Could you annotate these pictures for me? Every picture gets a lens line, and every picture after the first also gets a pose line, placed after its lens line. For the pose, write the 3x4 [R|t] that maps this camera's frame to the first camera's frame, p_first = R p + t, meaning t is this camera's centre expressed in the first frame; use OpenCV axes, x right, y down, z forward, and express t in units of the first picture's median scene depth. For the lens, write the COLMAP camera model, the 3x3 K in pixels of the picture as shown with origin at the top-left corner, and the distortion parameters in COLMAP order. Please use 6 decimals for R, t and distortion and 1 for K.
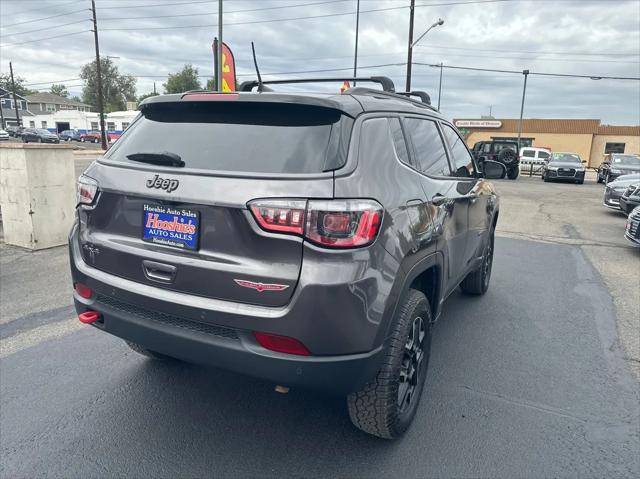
lens RADIAL K [[462.9, 0, 319.9], [0, 462.9, 227.4], [0, 0, 1]] dist [0.093832, -0.130684]
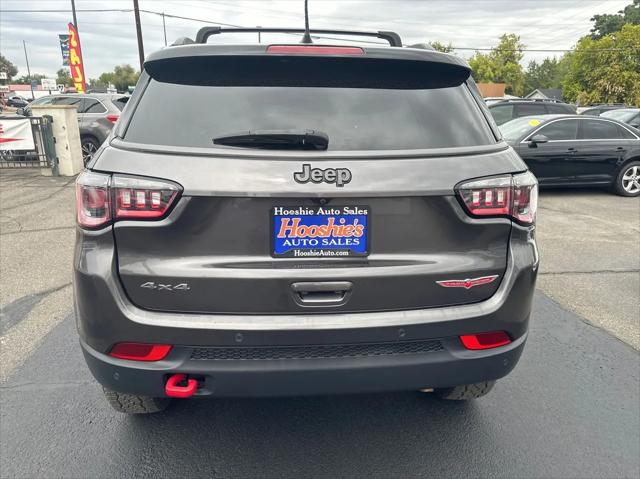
lens RADIAL K [[470.6, 0, 321.7], [0, 470.6, 227.6], [0, 0, 1]] dist [0.016925, -0.007194]
pose [[0.849770, -0.164752, 0.500748, -0.703787], [0.120844, 0.985493, 0.119166, -0.098851], [-0.513116, -0.040752, 0.857351, 0.361419]]
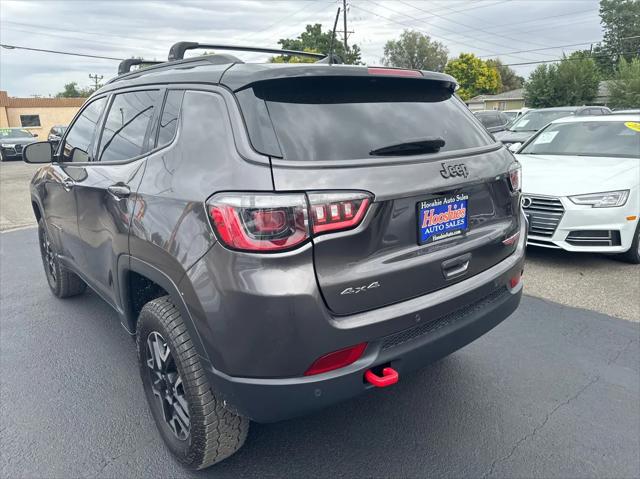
lens RADIAL K [[470.6, 0, 321.7], [0, 470.6, 227.6], [0, 0, 1]] dist [0.016925, -0.007194]
pose [[0.404885, -0.262757, 0.875801, -1.255784], [0.213398, 0.958525, 0.188921, -0.213639], [-0.889117, 0.110403, 0.444164, 0.815367]]
